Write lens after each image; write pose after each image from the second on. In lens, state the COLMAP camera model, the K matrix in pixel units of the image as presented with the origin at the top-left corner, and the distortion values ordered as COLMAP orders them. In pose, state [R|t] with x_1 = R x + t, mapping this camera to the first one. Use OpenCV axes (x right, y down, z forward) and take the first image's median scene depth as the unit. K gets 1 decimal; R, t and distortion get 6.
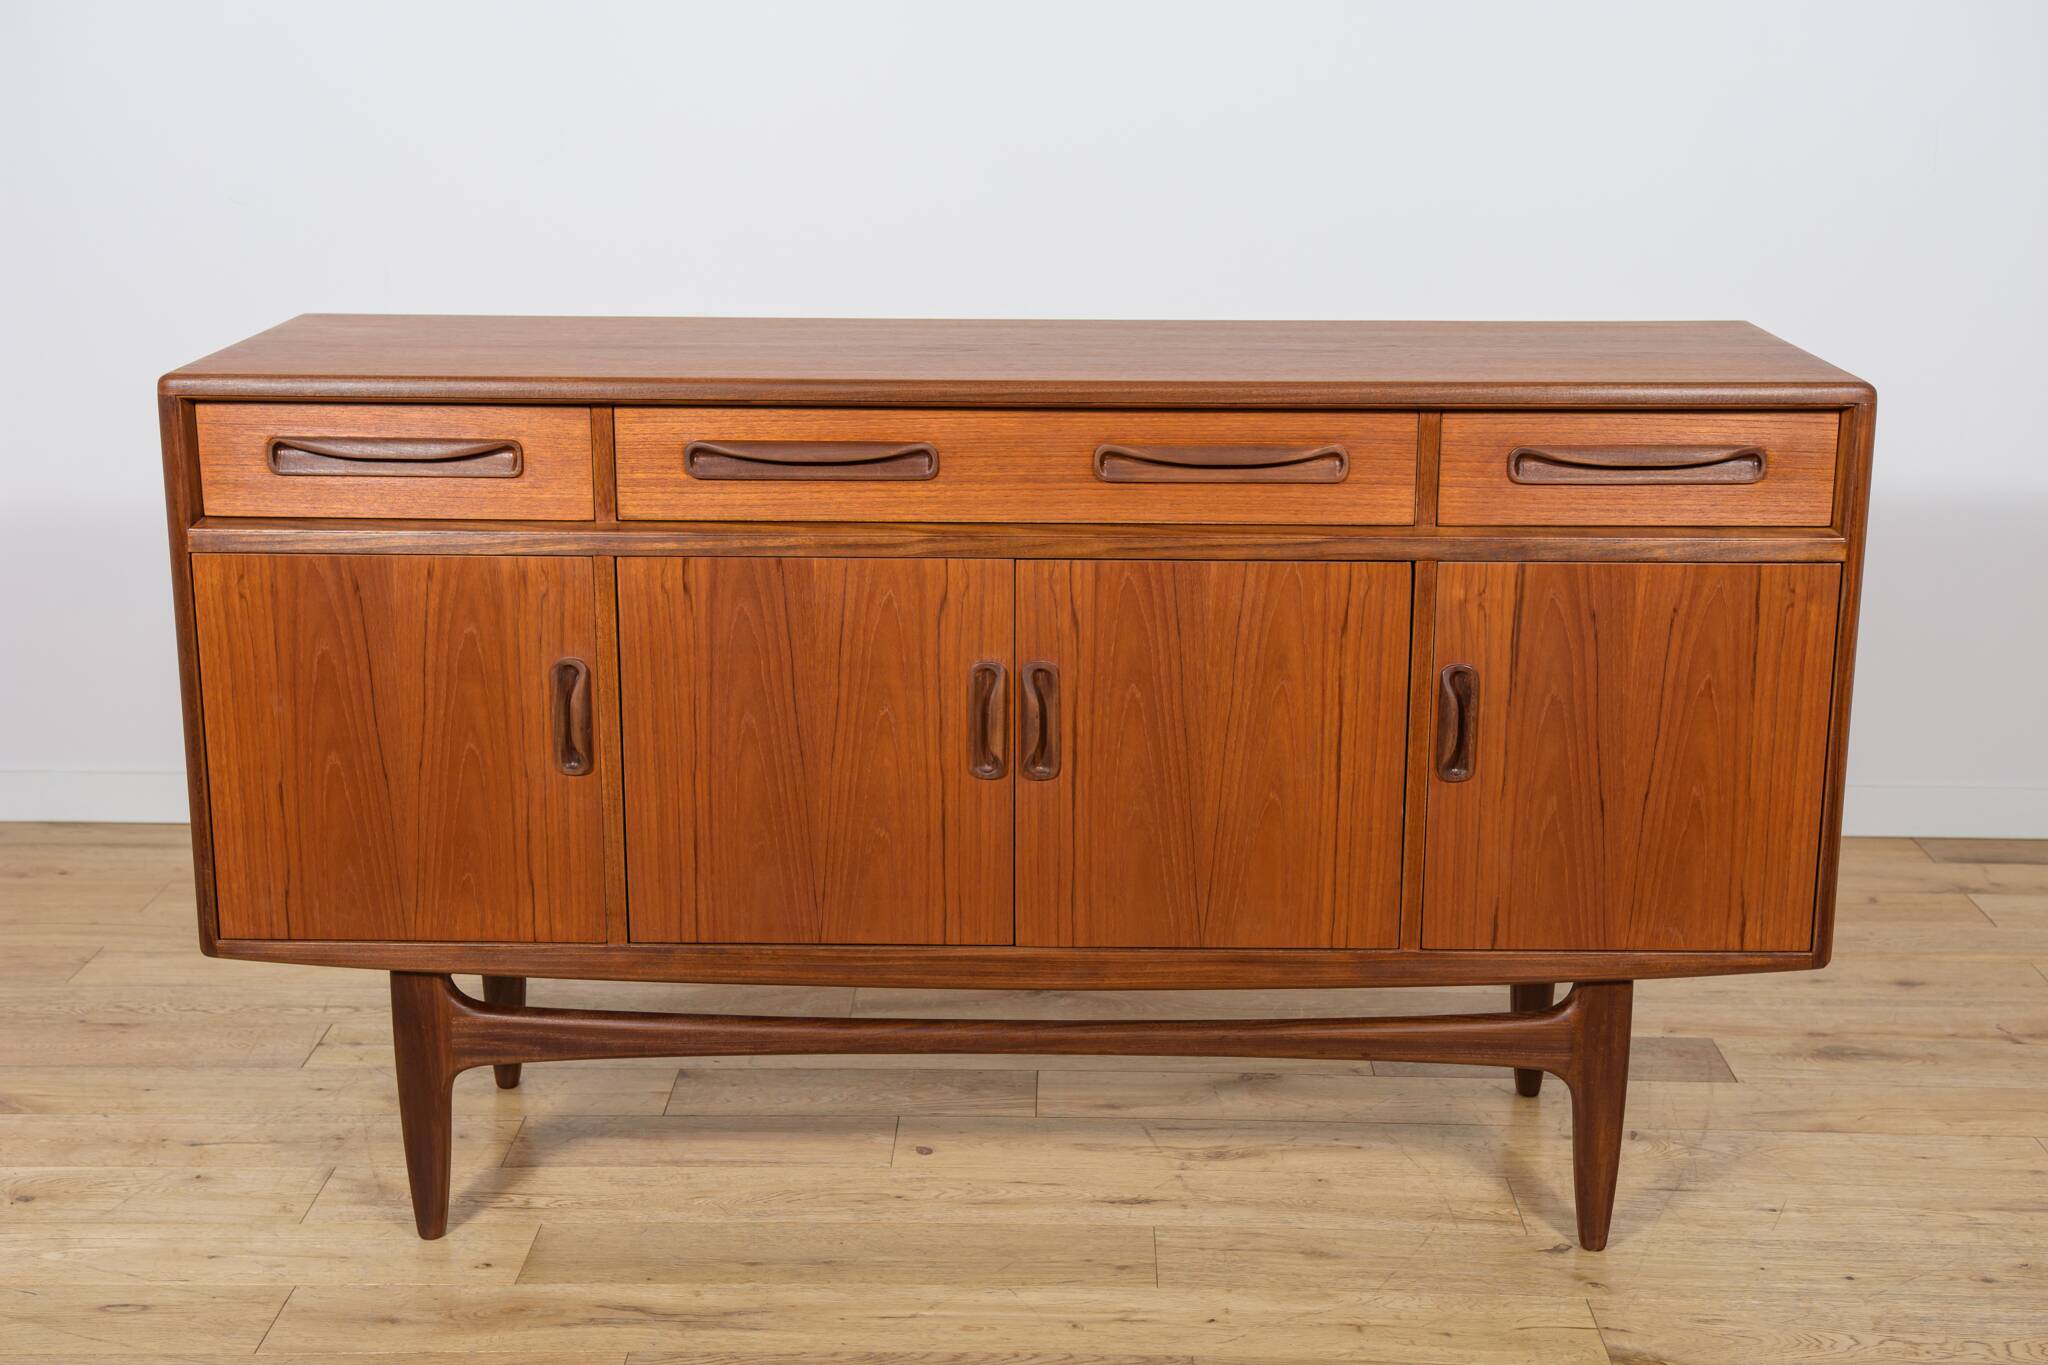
lens RADIAL K [[2852.4, 0, 1031.8], [0, 2852.4, 674.0], [0, 0, 1]] dist [0.134817, 0.000000]
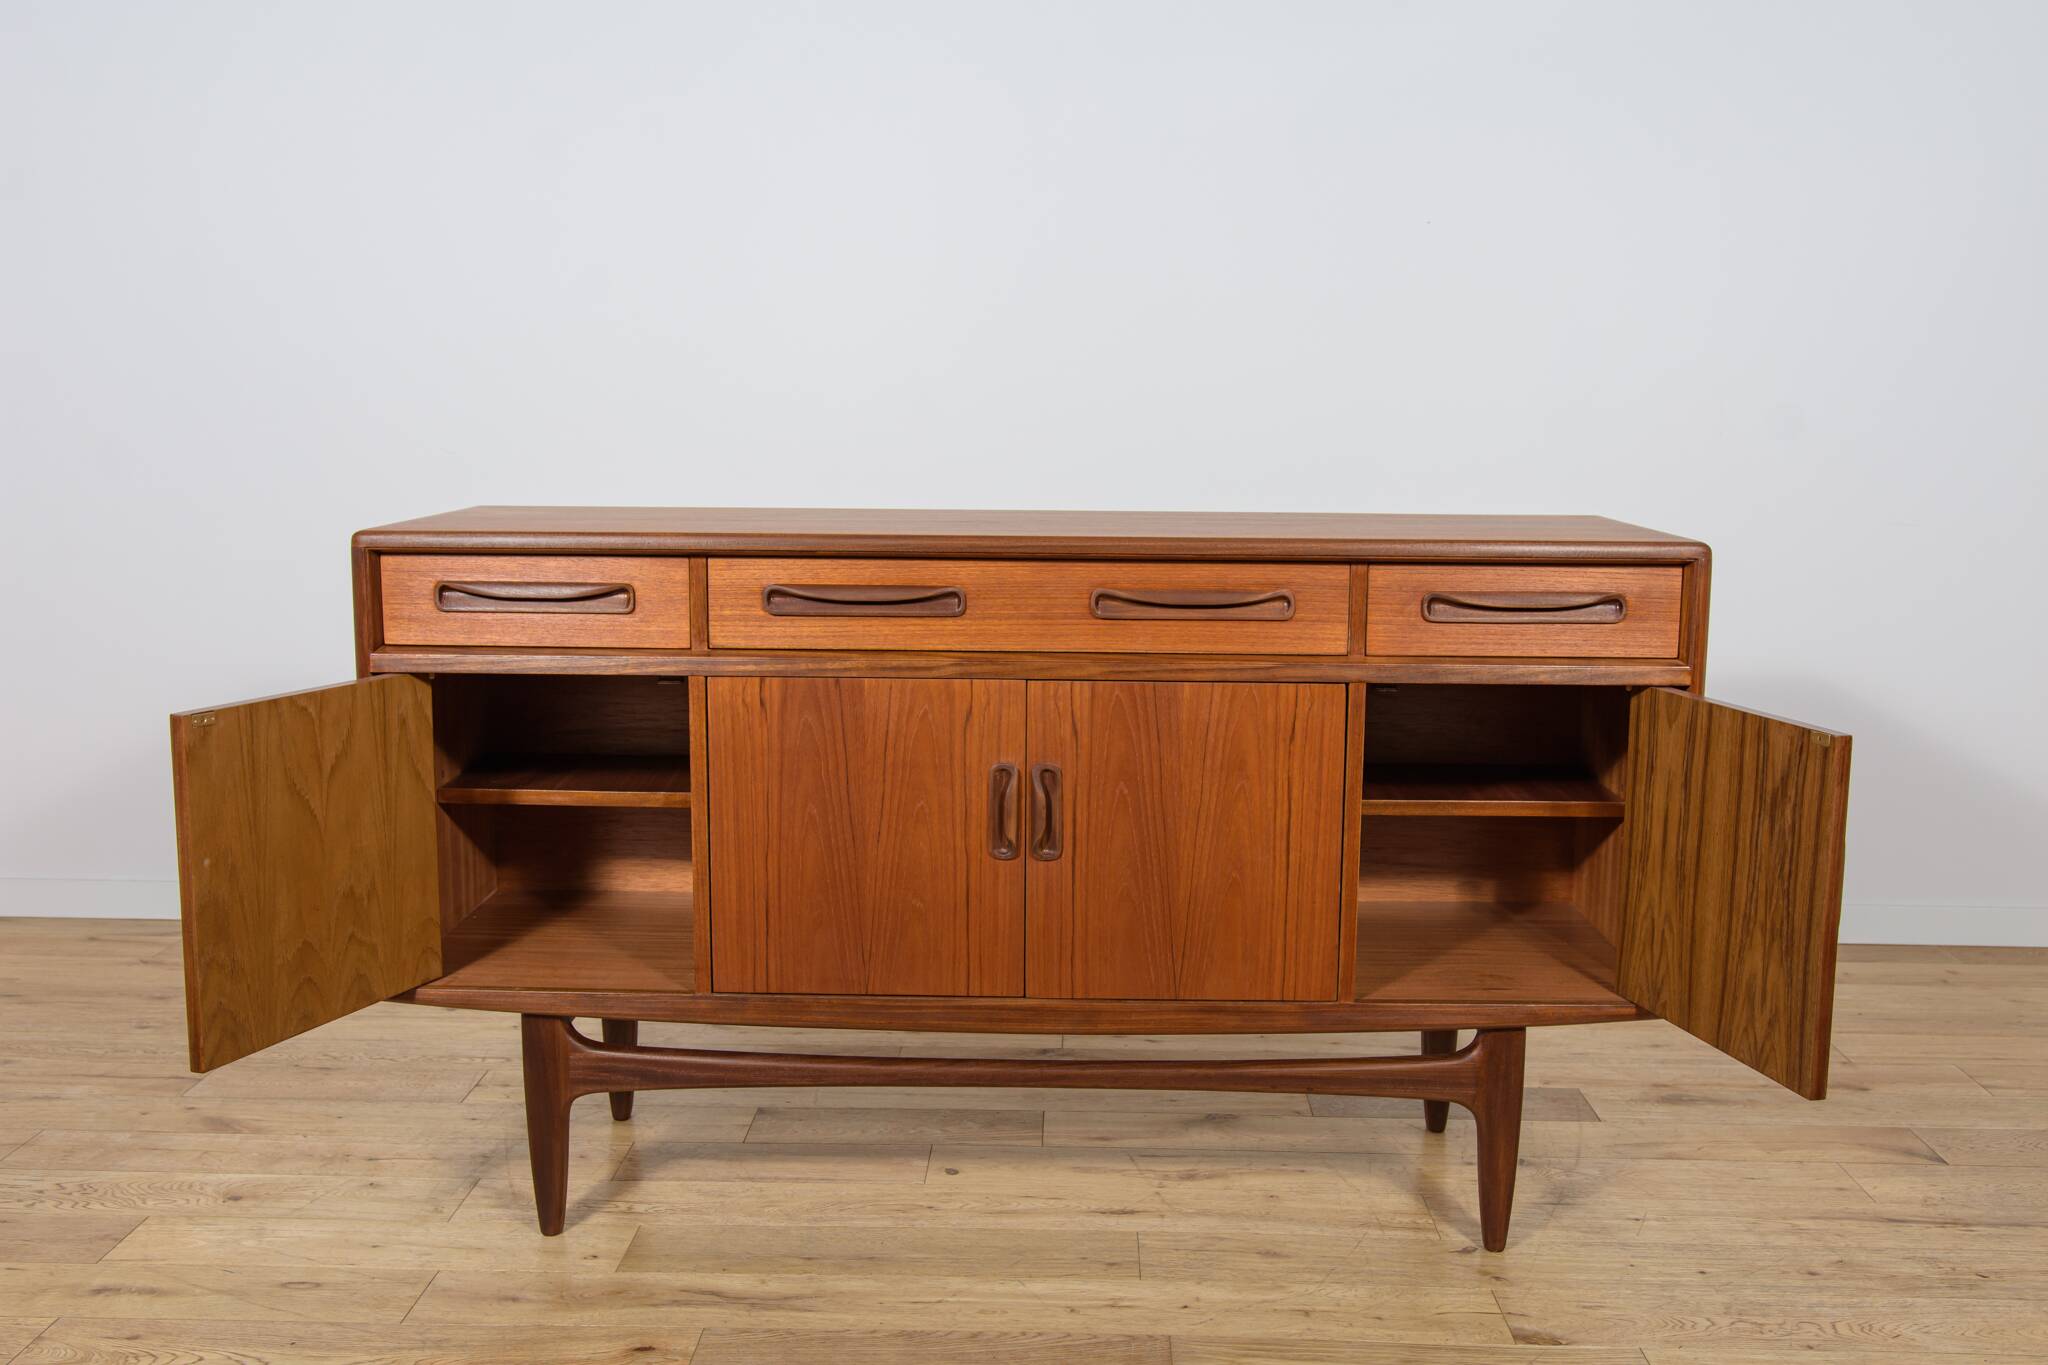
lens RADIAL K [[2046.2, 0, 1032.7], [0, 2046.2, 680.6], [0, 0, 1]] dist [0.018070, 0.000000]
pose [[0.999961, 0.005041, -0.007297, 0.003166], [-0.005712, 0.995455, -0.095064, 0.043627], [0.006785, 0.095102, 0.995444, 0.109780]]
